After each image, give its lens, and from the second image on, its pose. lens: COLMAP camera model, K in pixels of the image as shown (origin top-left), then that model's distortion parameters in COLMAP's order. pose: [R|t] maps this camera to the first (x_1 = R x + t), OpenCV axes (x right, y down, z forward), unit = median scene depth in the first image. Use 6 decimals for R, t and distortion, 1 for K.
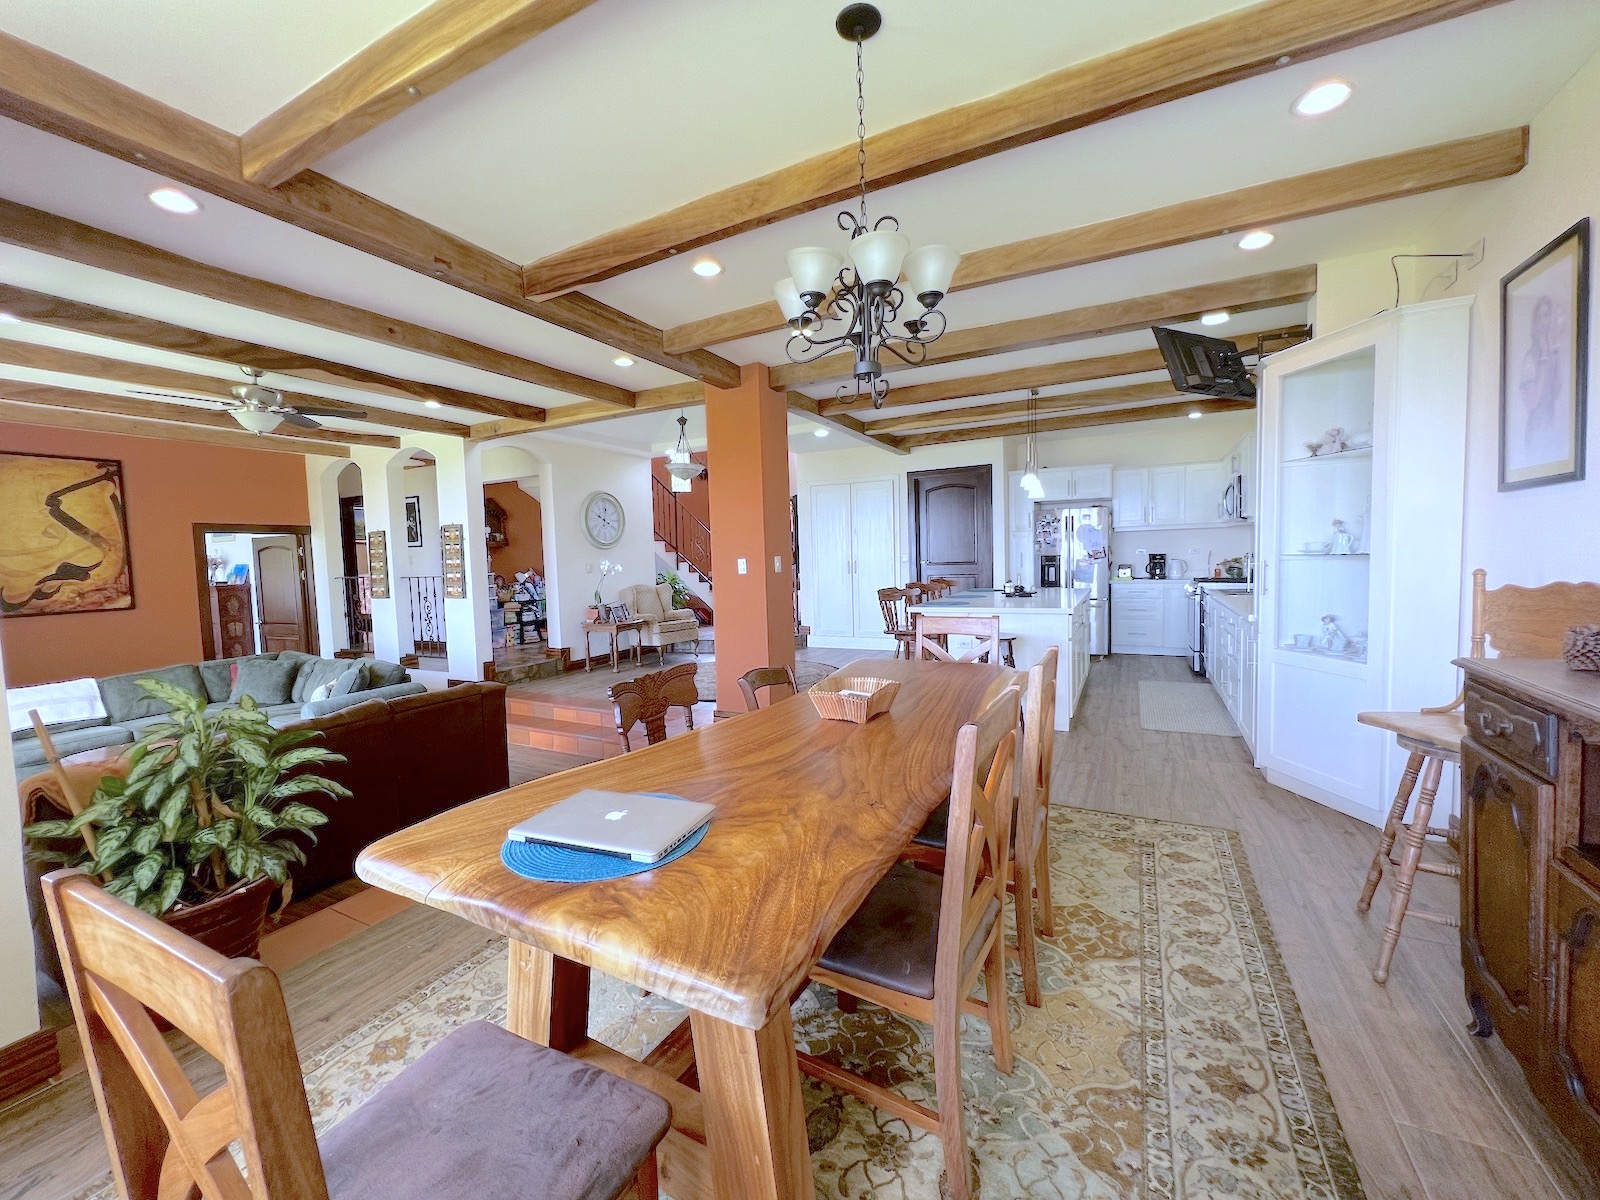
lens RADIAL K [[648.7, 0, 800.0], [0, 648.7, 600.0], [0, 0, 1]] dist [-0.000288, 0.001361]
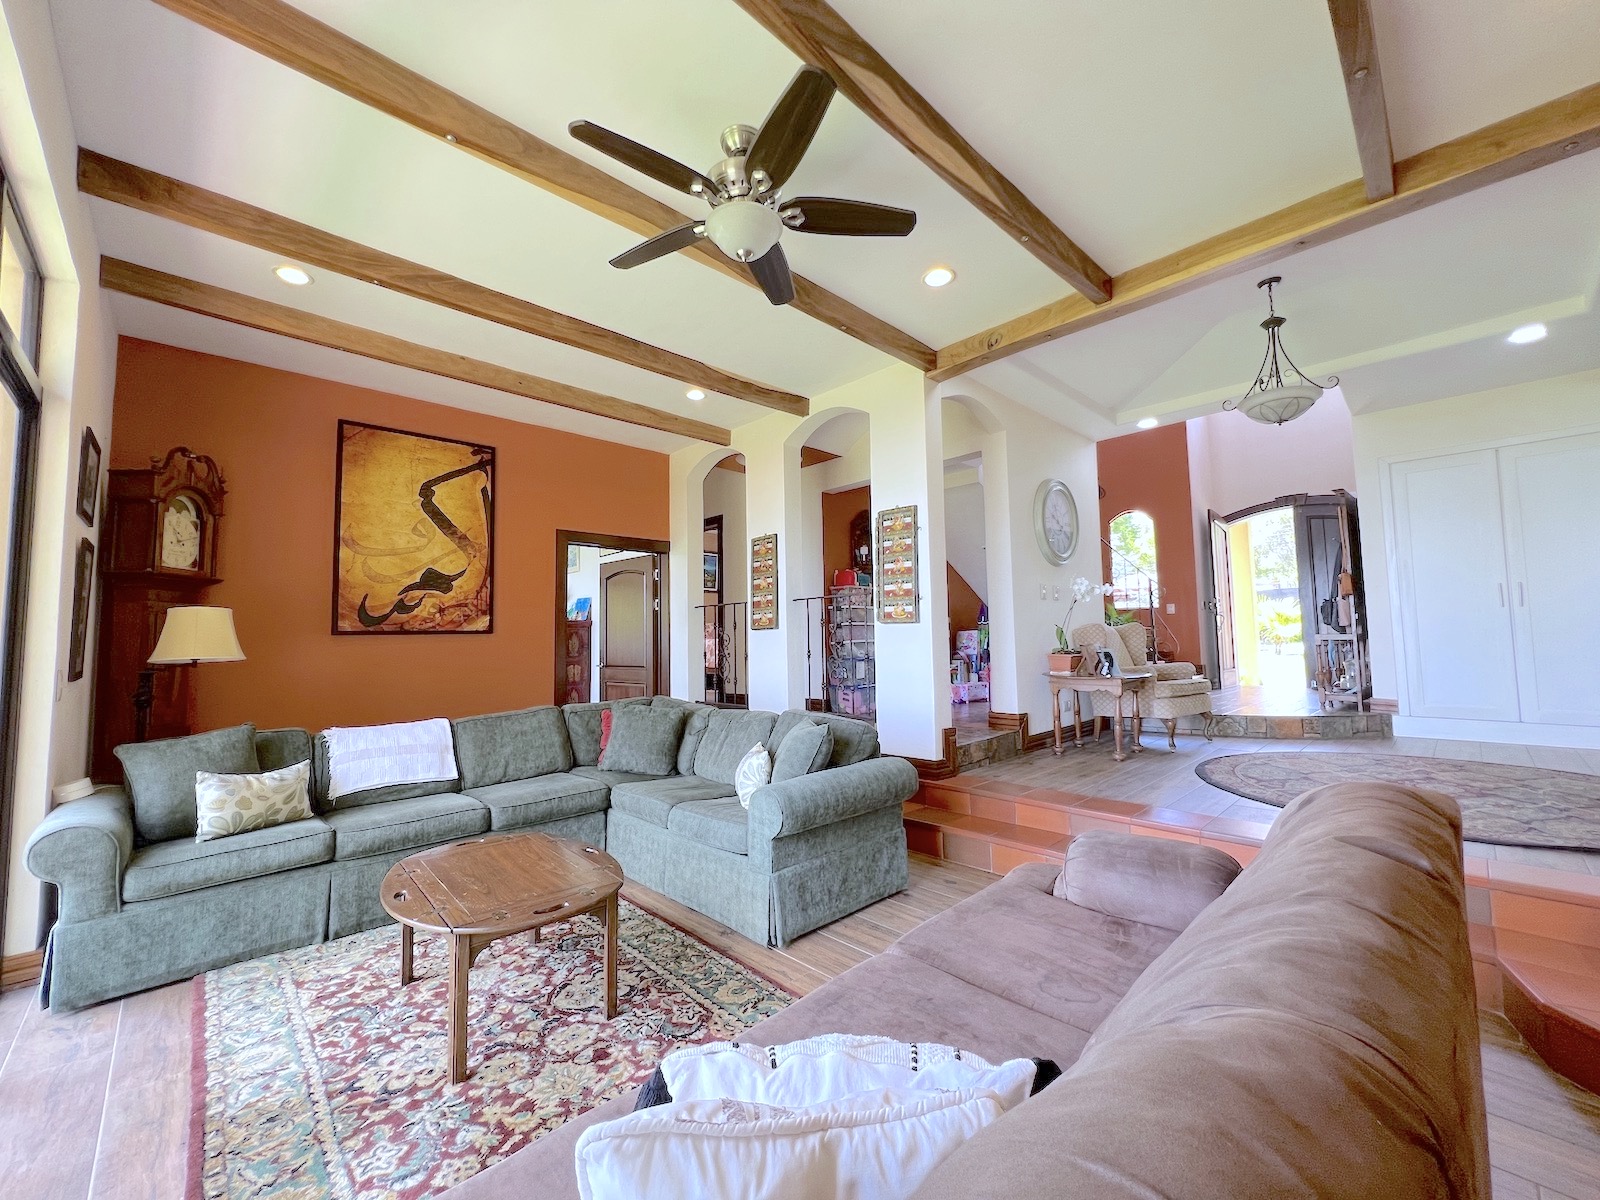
lens RADIAL K [[648.7, 0, 800.0], [0, 648.7, 600.0], [0, 0, 1]] dist [-0.000288, 0.001361]
pose [[0.949507, -0.005755, -0.313694, -0.444215], [-0.033123, 0.992405, -0.118467, 0.055600], [0.311994, 0.122876, 0.942105, 0.391245]]
